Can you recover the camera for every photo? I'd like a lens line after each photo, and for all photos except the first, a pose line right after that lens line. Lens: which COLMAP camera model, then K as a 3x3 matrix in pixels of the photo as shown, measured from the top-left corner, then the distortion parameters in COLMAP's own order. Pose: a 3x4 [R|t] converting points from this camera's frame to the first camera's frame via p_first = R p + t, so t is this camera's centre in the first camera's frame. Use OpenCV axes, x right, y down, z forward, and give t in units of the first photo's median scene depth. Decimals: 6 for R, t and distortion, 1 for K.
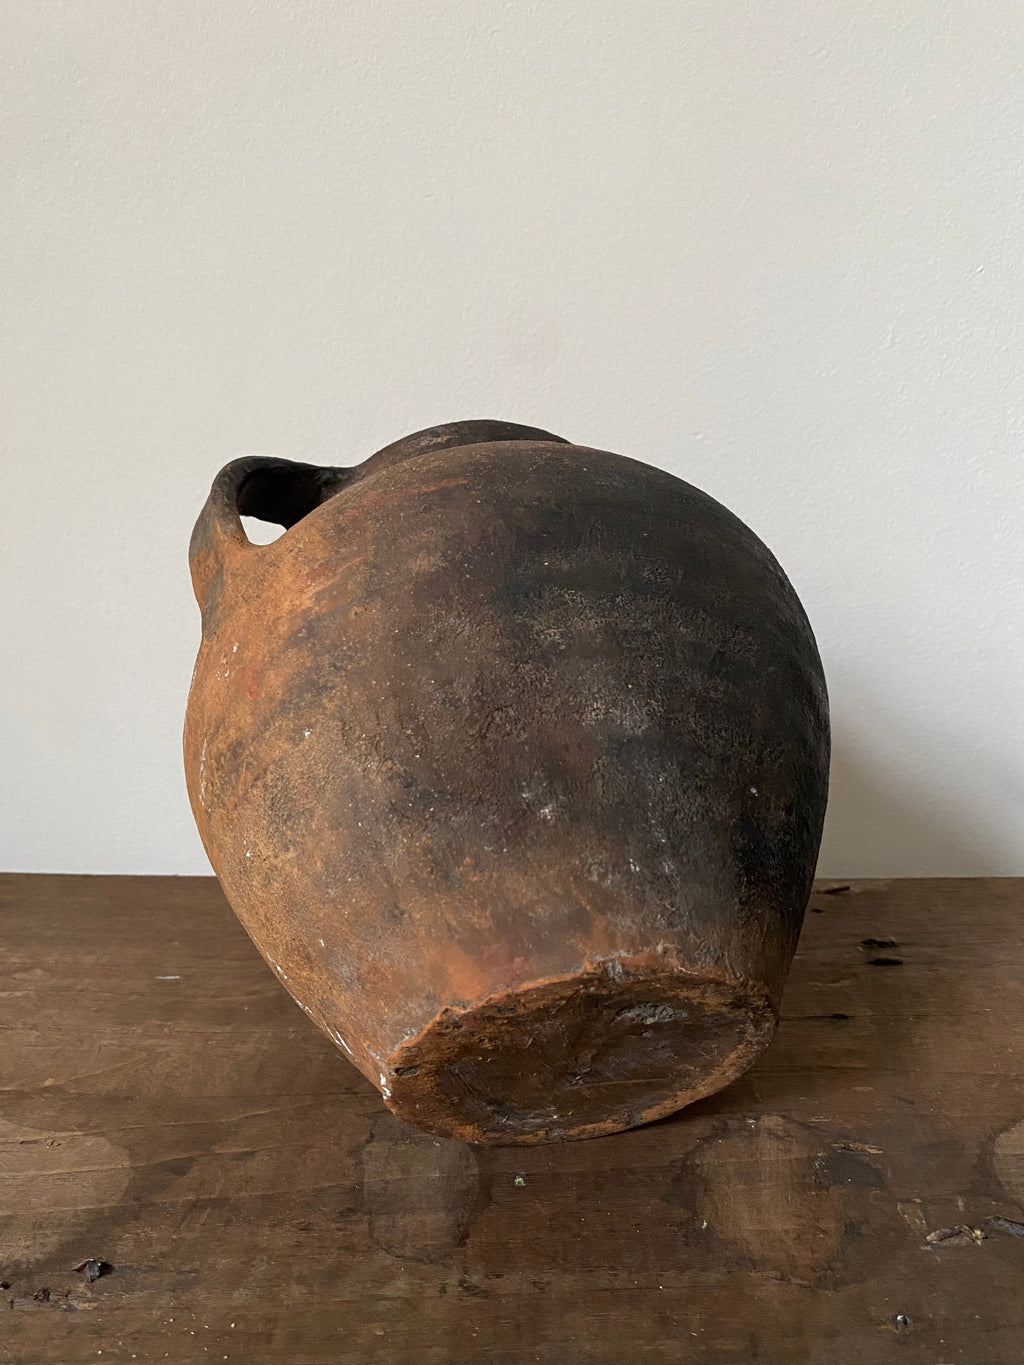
lens RADIAL K [[1018.9, 0, 512.0], [0, 1018.9, 682.5], [0, 0, 1]] dist [-0.007150, -0.008517]
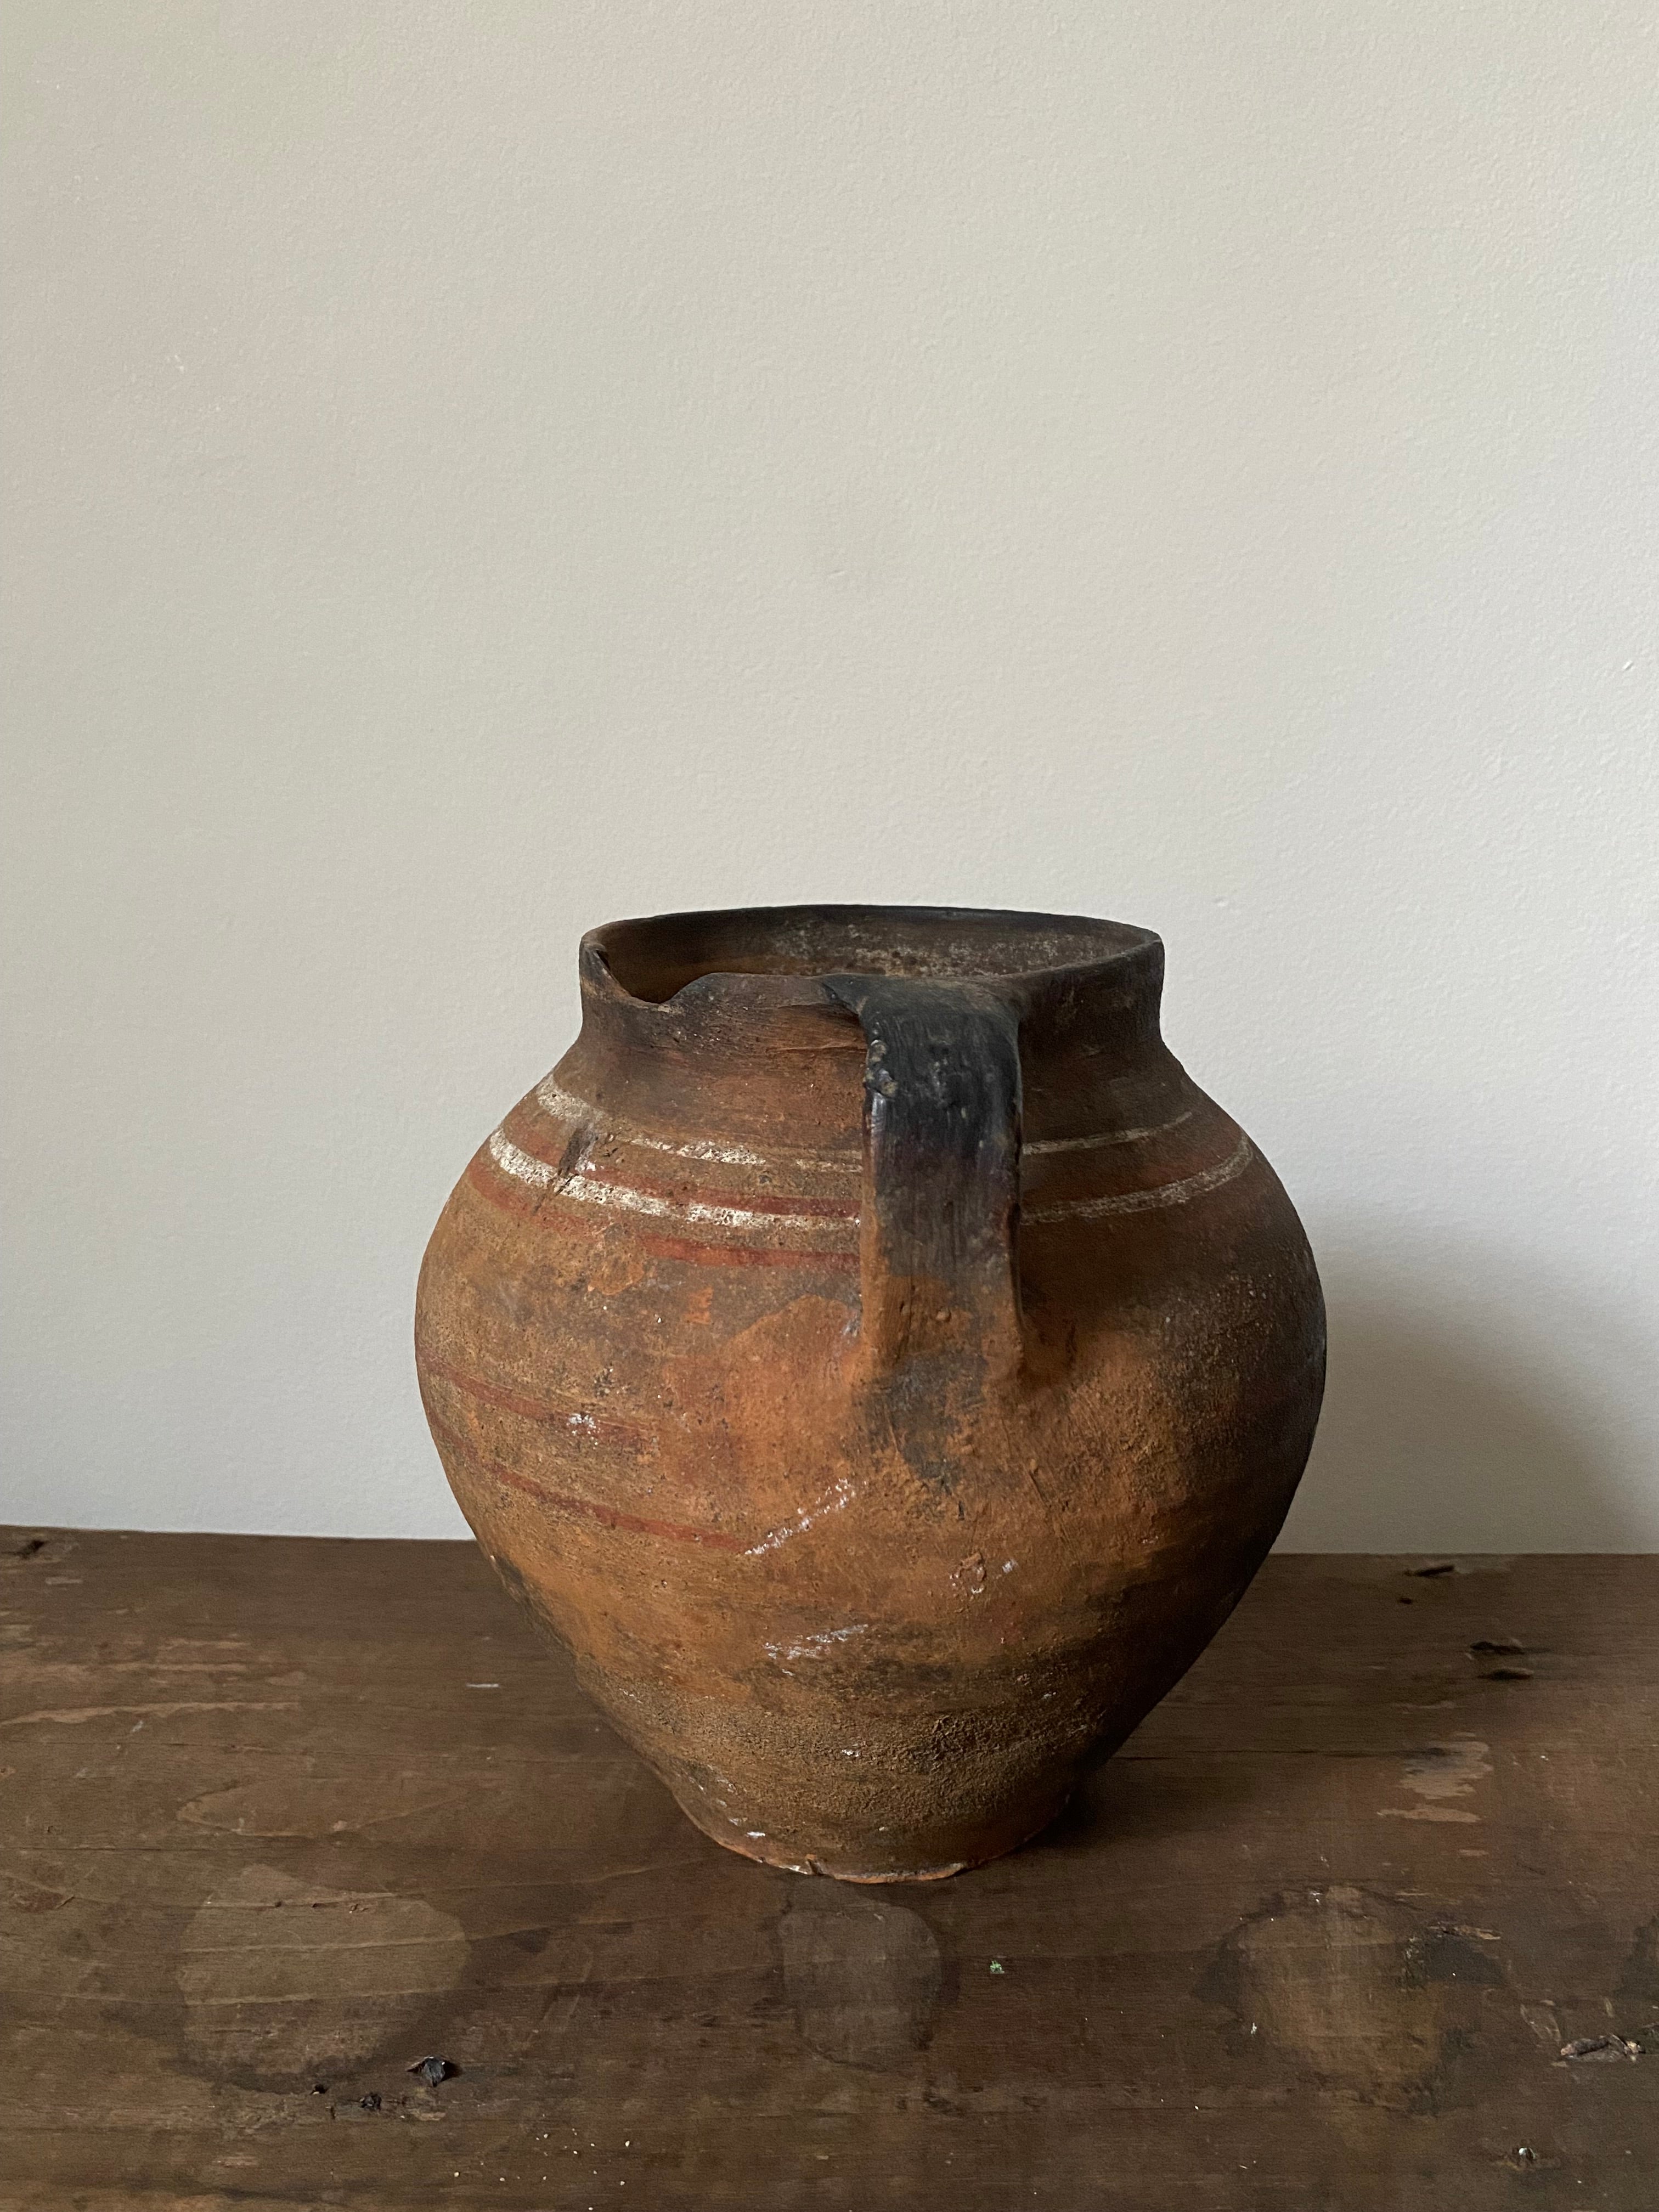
lens RADIAL K [[1652.3, 0, 856.3], [0, 1652.3, 1119.0], [0, 0, 1]] dist [-0.007219, -0.006745]
pose [[0.999508, 0.001331, -0.031332, -0.057295], [-0.003446, 0.997710, -0.067548, -0.037047], [0.031170, 0.067623, 0.997224, -0.224627]]
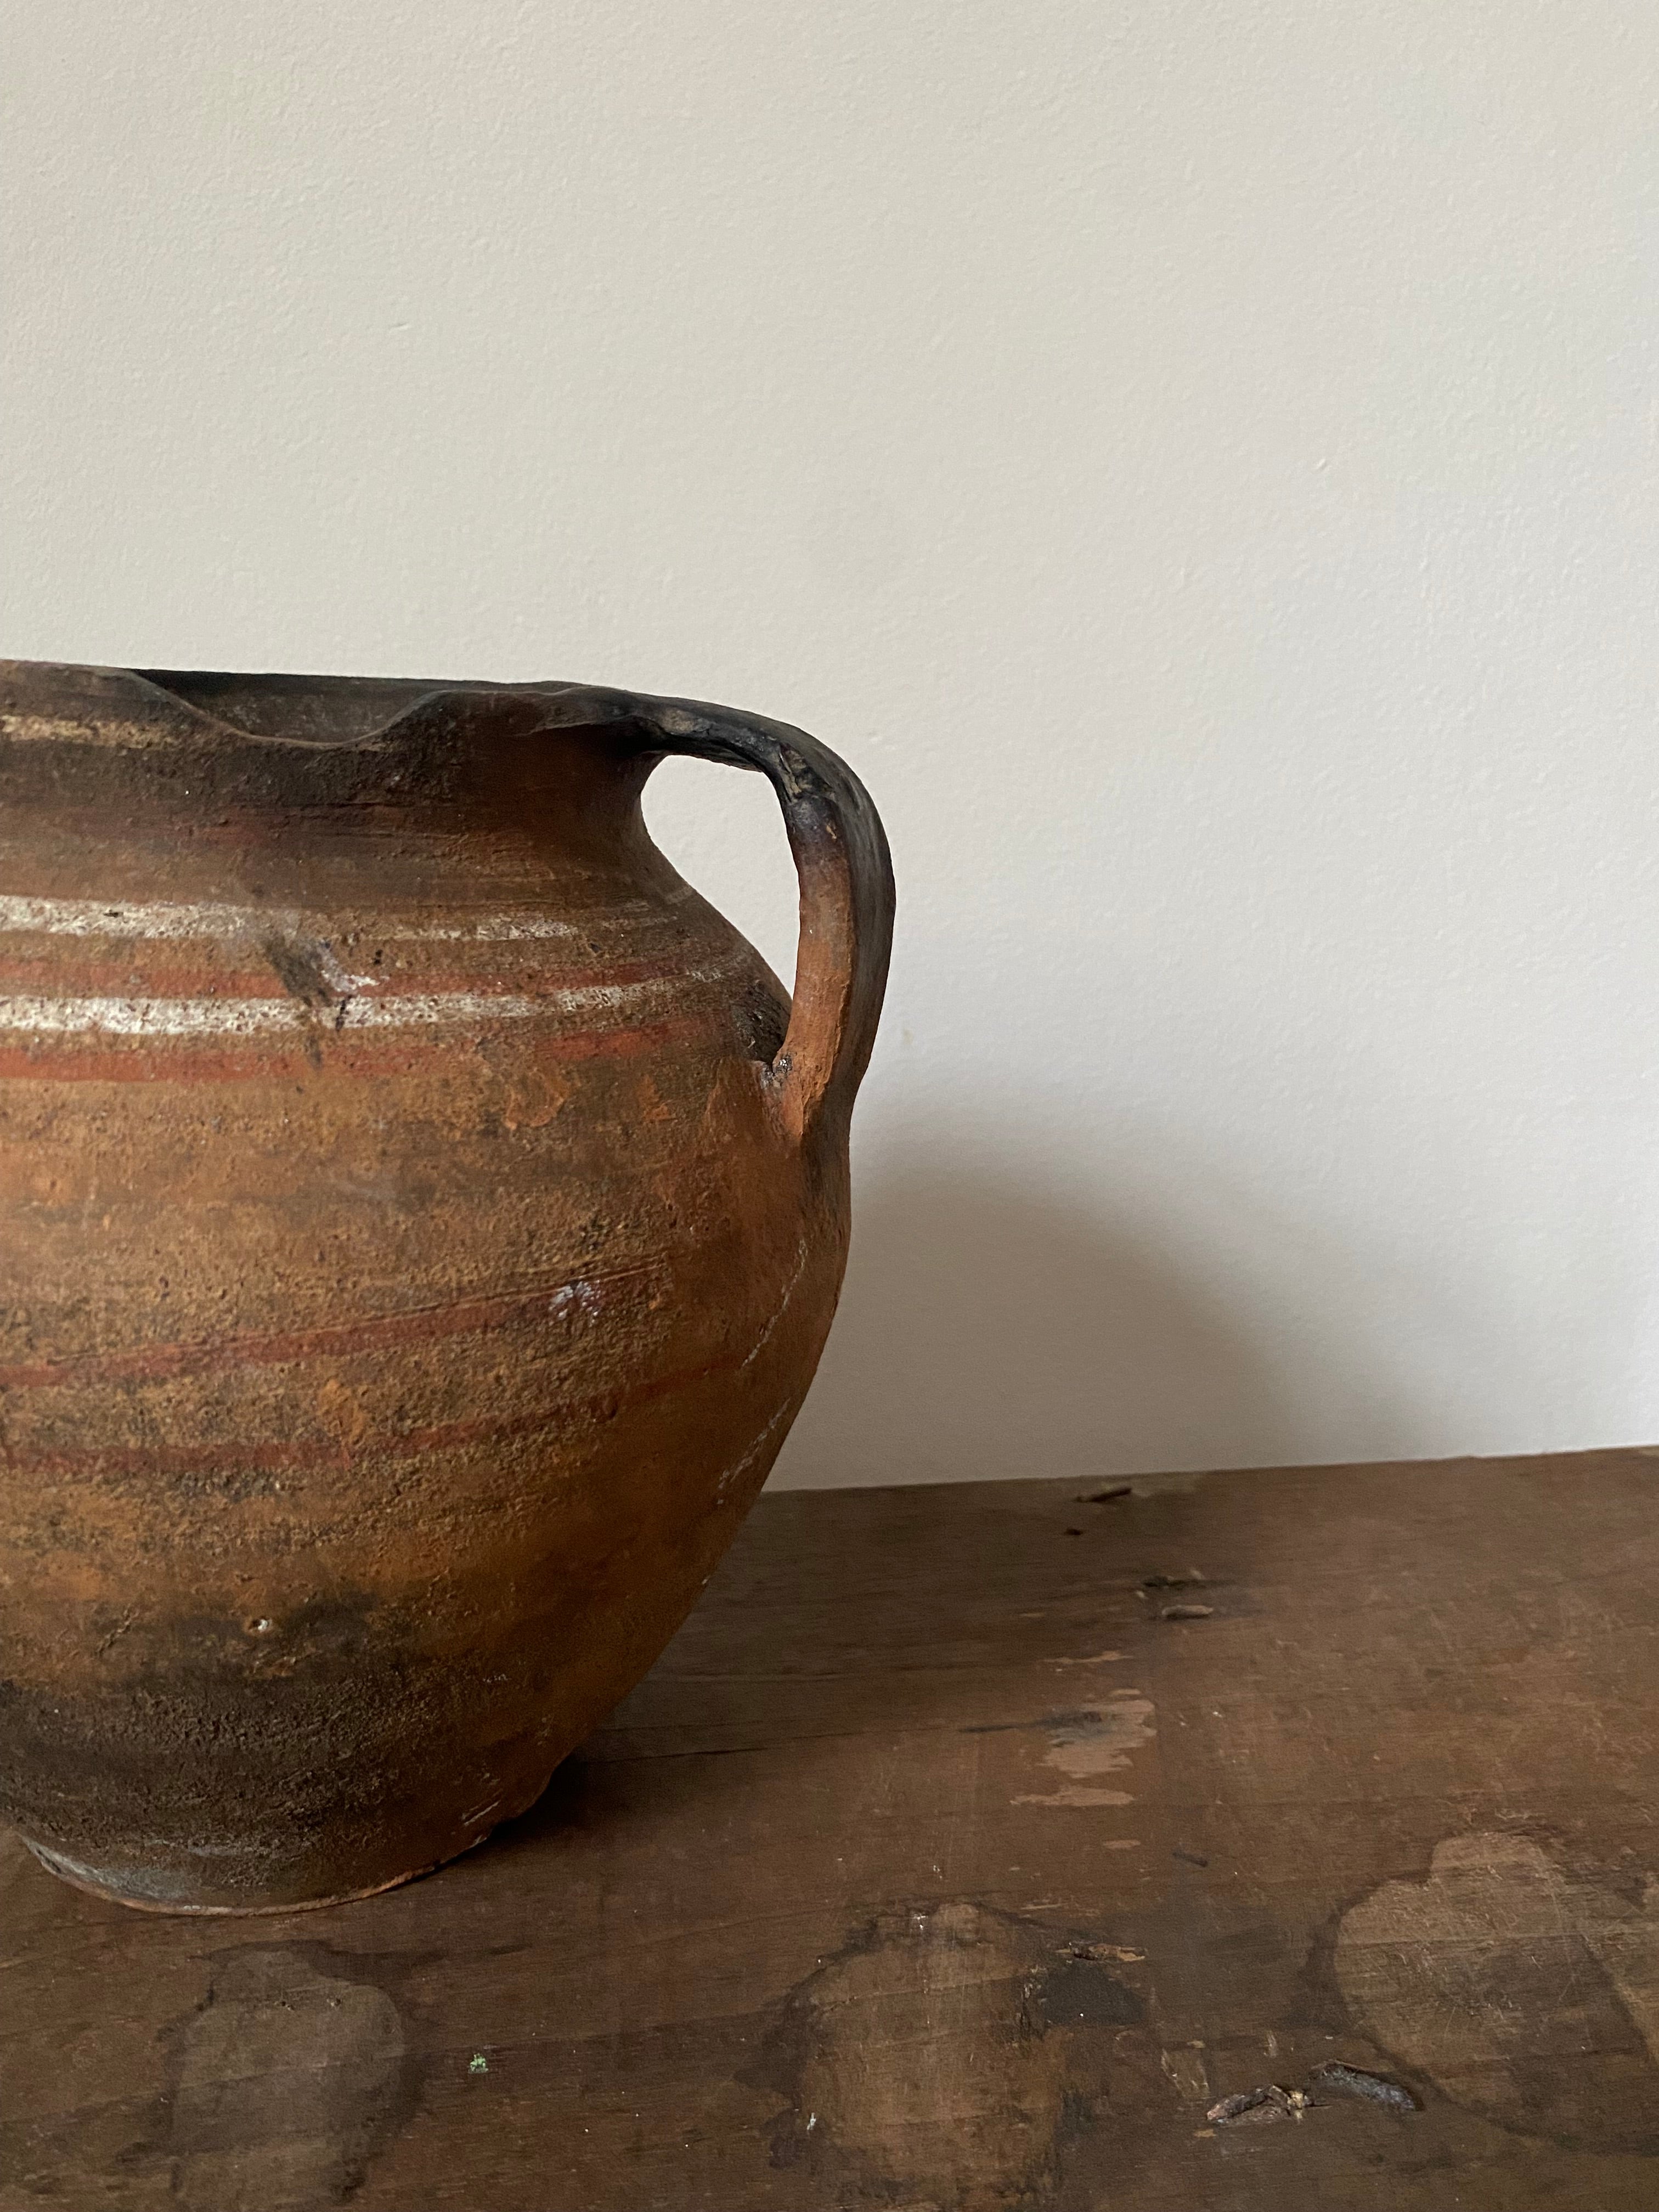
lens RADIAL K [[1657.3, 0, 857.2], [0, 1657.3, 1127.6], [0, 0, 1]] dist [-0.026091, 0.013544]
pose [[0.994254, -0.023975, 0.104324, 0.128211], [0.027287, 0.999164, -0.030436, 0.028117], [-0.103507, 0.033108, 0.994078, 0.099778]]
